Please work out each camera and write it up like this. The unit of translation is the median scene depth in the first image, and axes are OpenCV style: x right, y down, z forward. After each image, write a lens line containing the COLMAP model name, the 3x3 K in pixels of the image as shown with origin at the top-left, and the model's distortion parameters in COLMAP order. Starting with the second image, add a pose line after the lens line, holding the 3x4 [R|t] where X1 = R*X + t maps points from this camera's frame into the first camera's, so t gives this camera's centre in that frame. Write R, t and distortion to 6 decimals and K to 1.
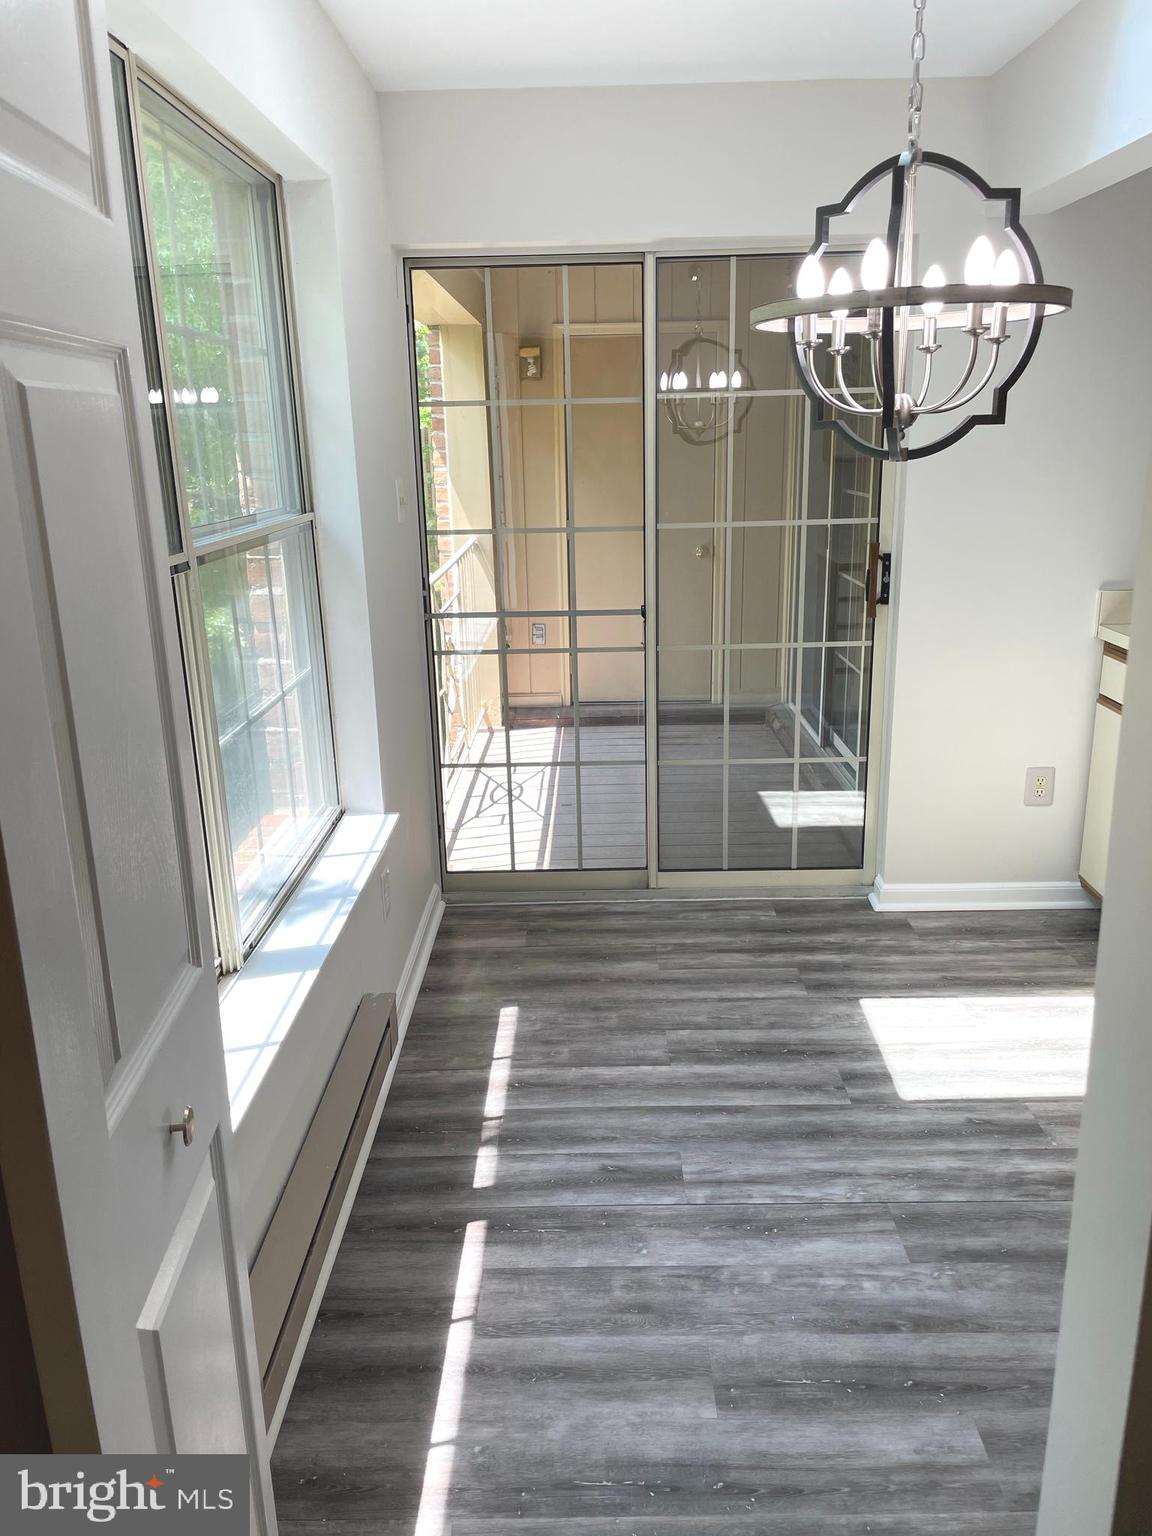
lens RADIAL K [[1161.8, 0, 577.4], [0, 1161.8, 774.7], [0, 0, 1]] dist [0.065865, -0.083708]
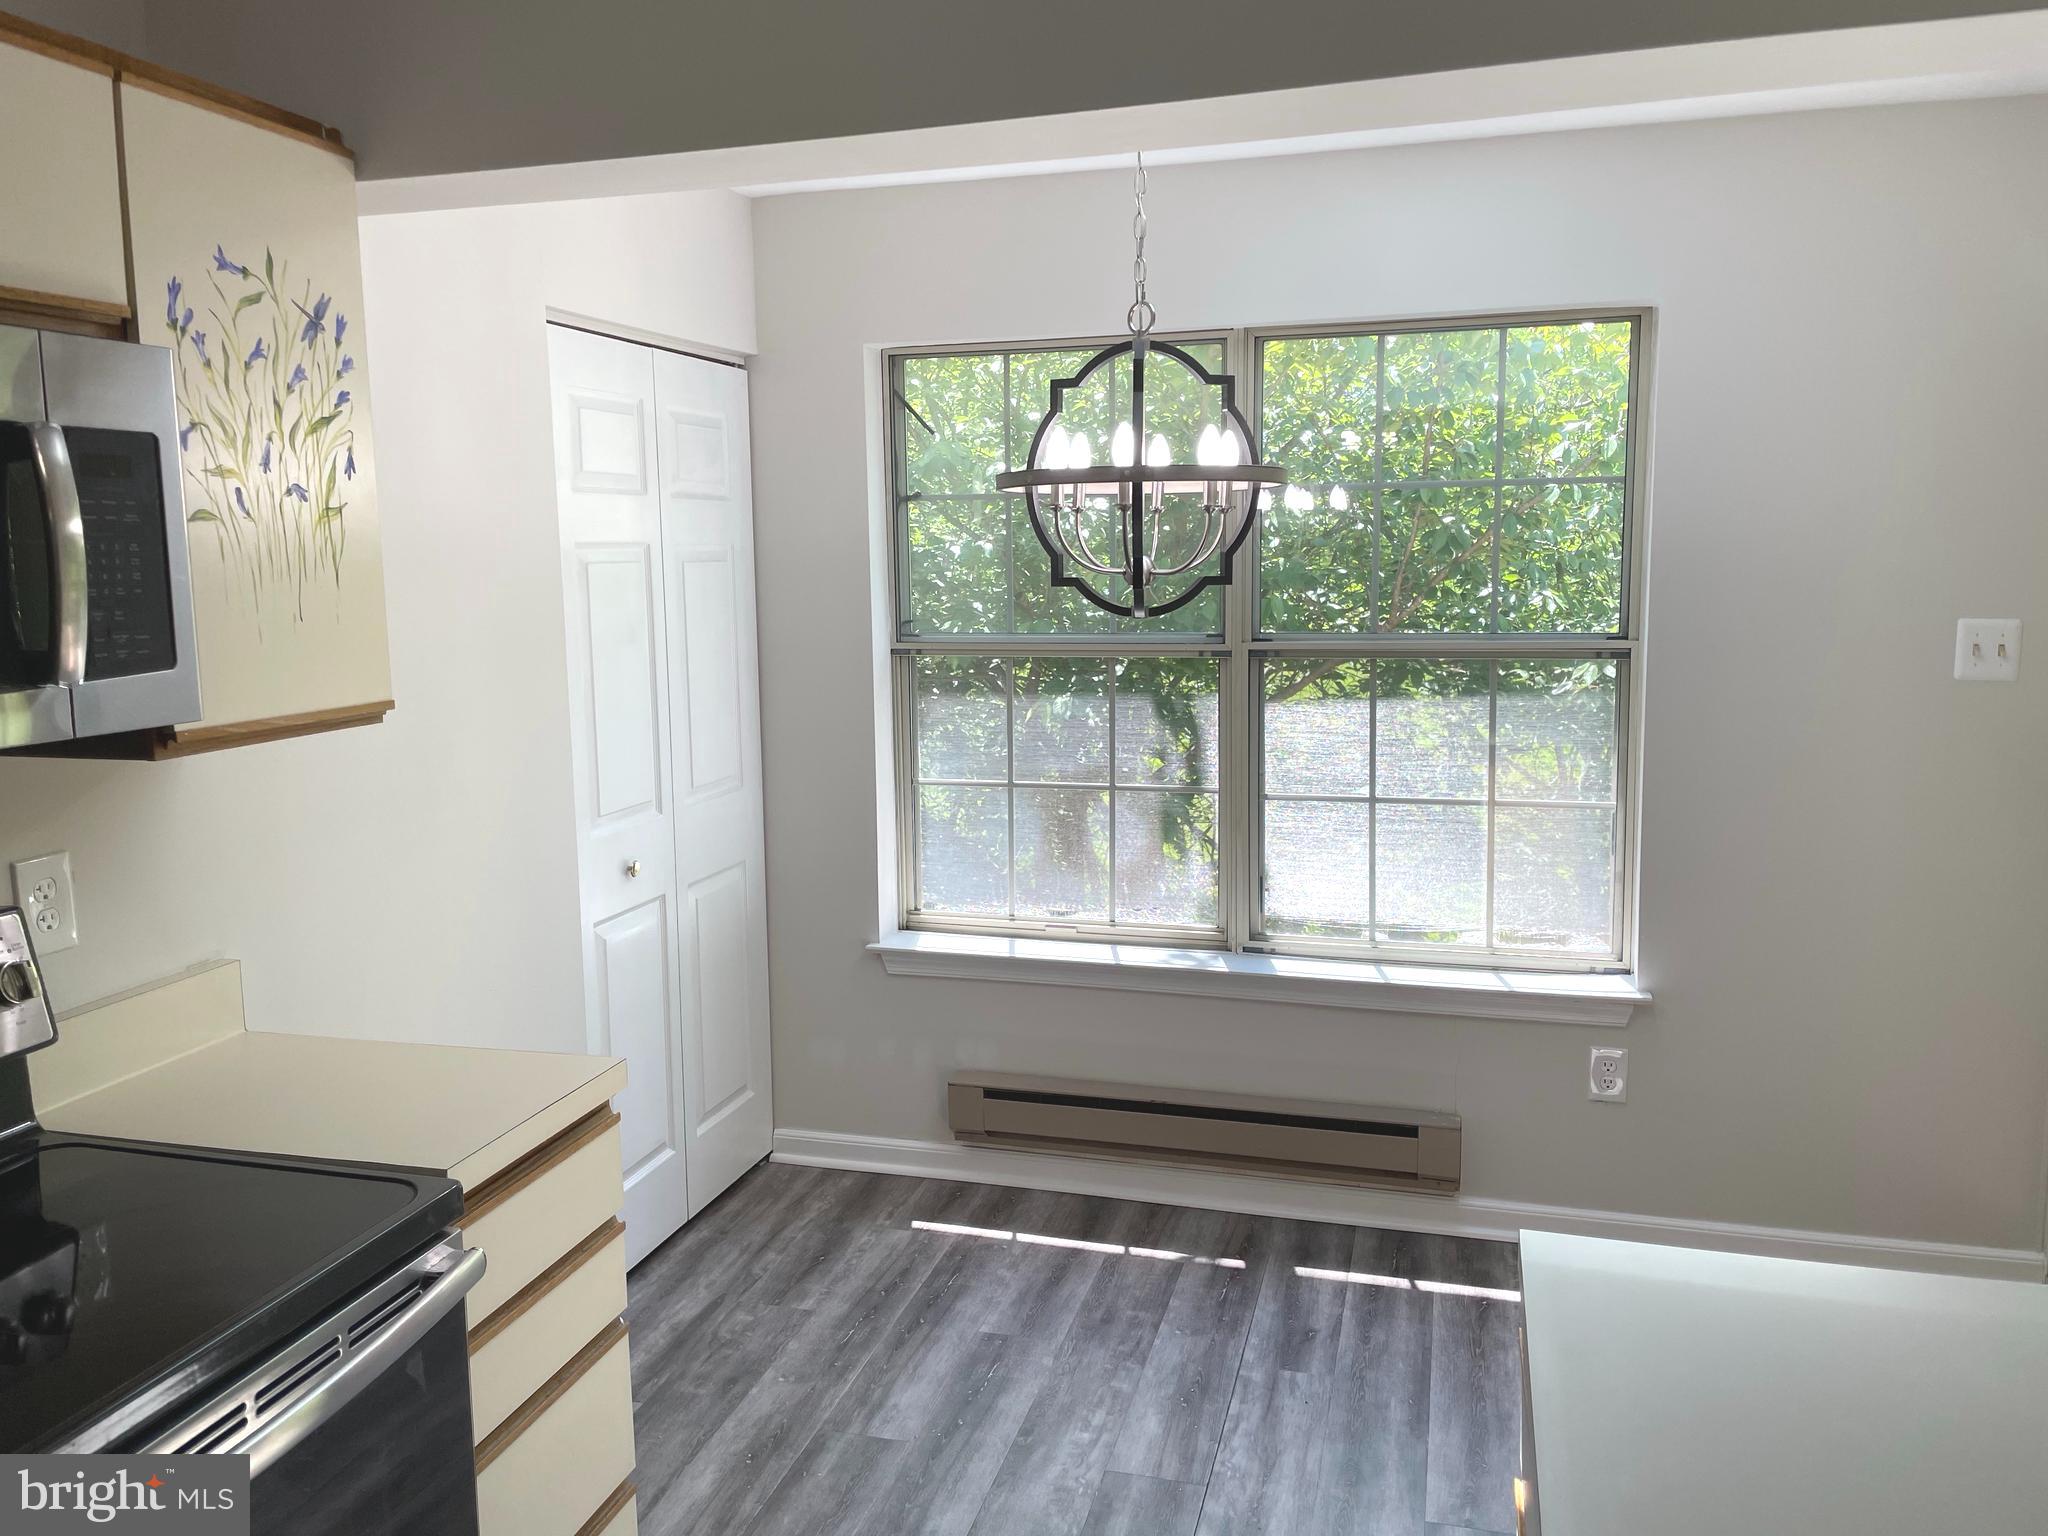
lens RADIAL K [[1549.0, 0, 1012.6], [0, 1549.0, 754.4], [0, 0, 1]] dist [0.065865, -0.083708]
pose [[-0.269910, 0.150075, -0.951118, 1.306673], [-0.252369, 0.942222, 0.220289, -0.340278], [0.929225, 0.299491, -0.216441, 0.978342]]
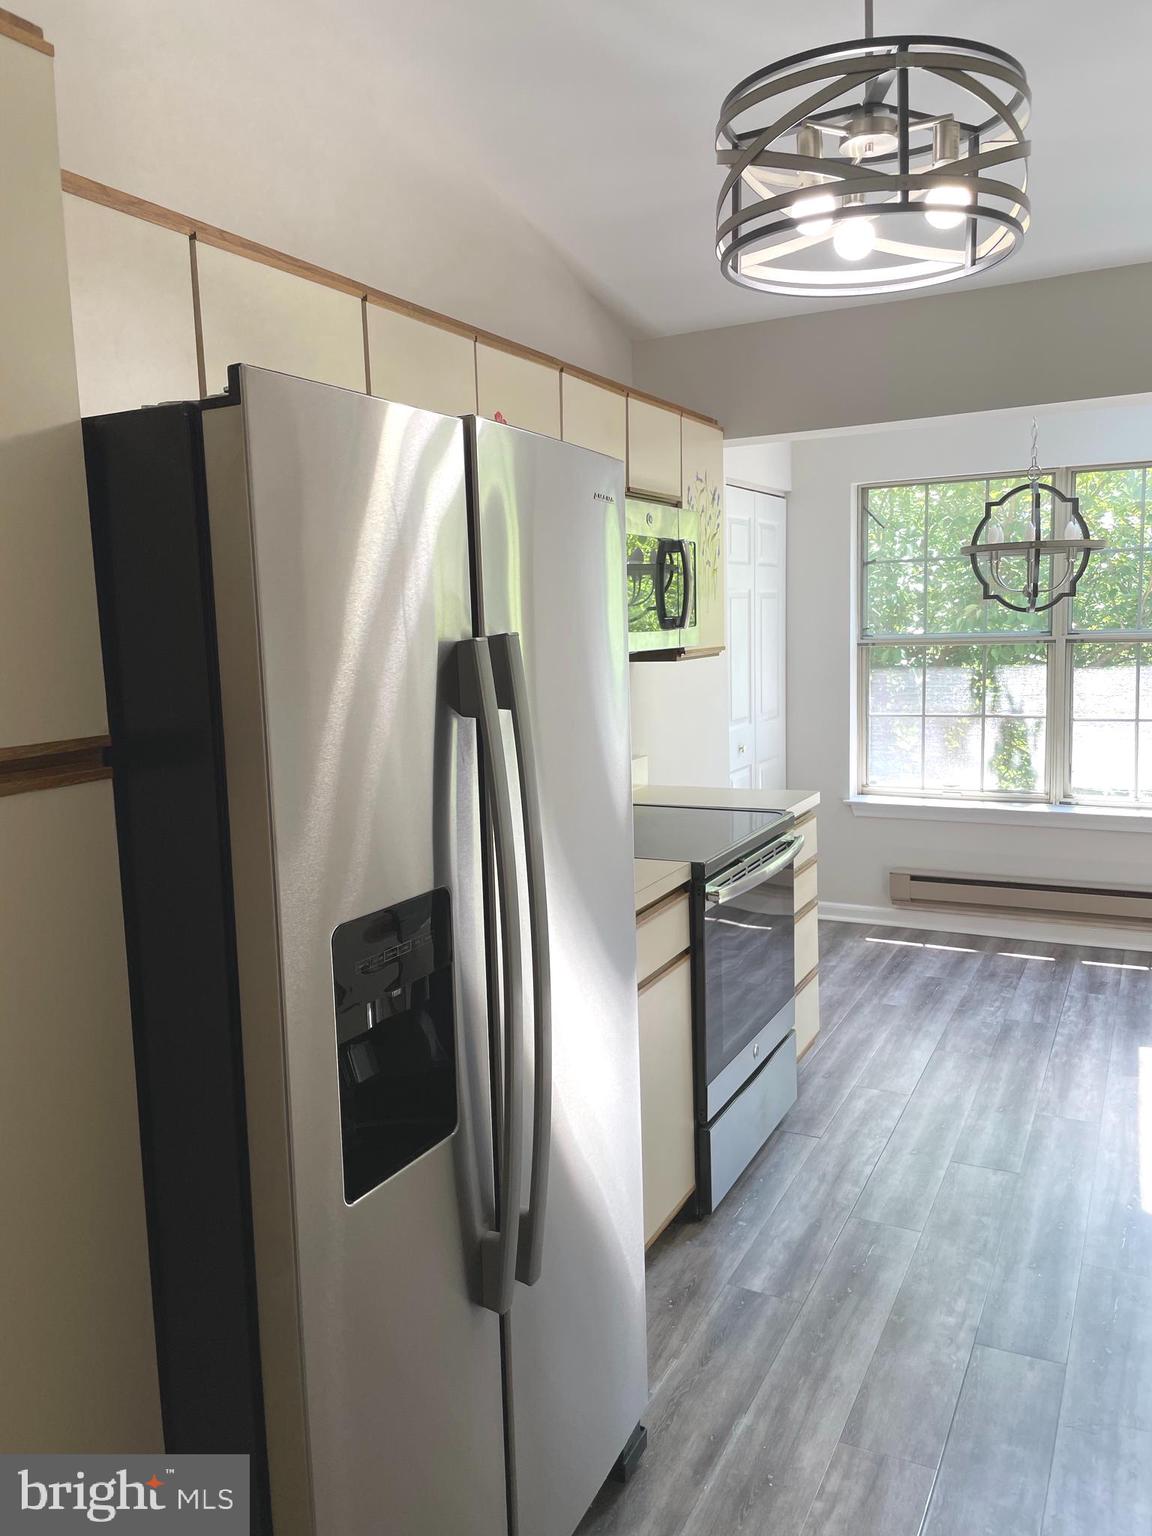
lens RADIAL K [[1161.8, 0, 571.2], [0, 1161.8, 761.0], [0, 0, 1]] dist [0.065865, -0.083708]
pose [[-0.448553, 0.143411, -0.882175, 2.128002], [-0.214840, 0.940800, 0.262180, -0.316918], [0.867550, 0.307128, -0.391189, 0.955130]]
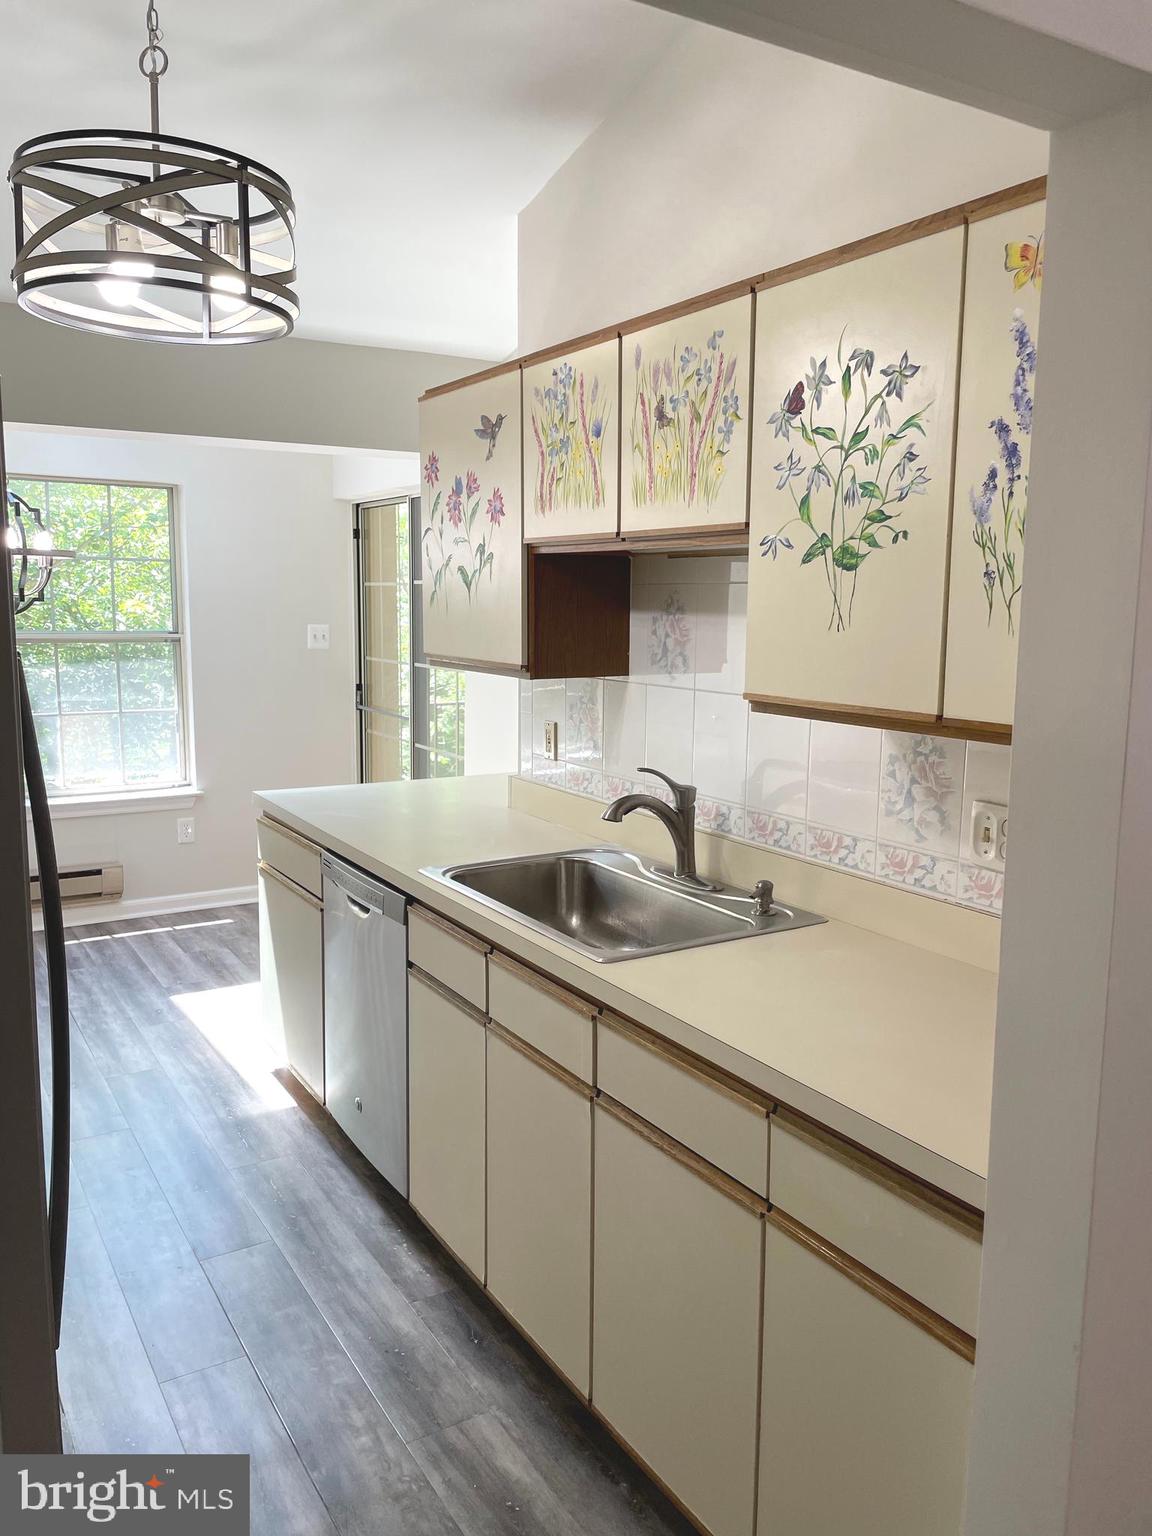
lens RADIAL K [[1161.8, 0, 570.8], [0, 1161.8, 751.5], [0, 0, 1]] dist [0.065865, -0.083708]
pose [[0.524708, 0.138098, -0.840006, 2.252512], [-0.264517, 0.964358, -0.006689, -0.227045], [0.809143, 0.225705, 0.542536, 0.557612]]
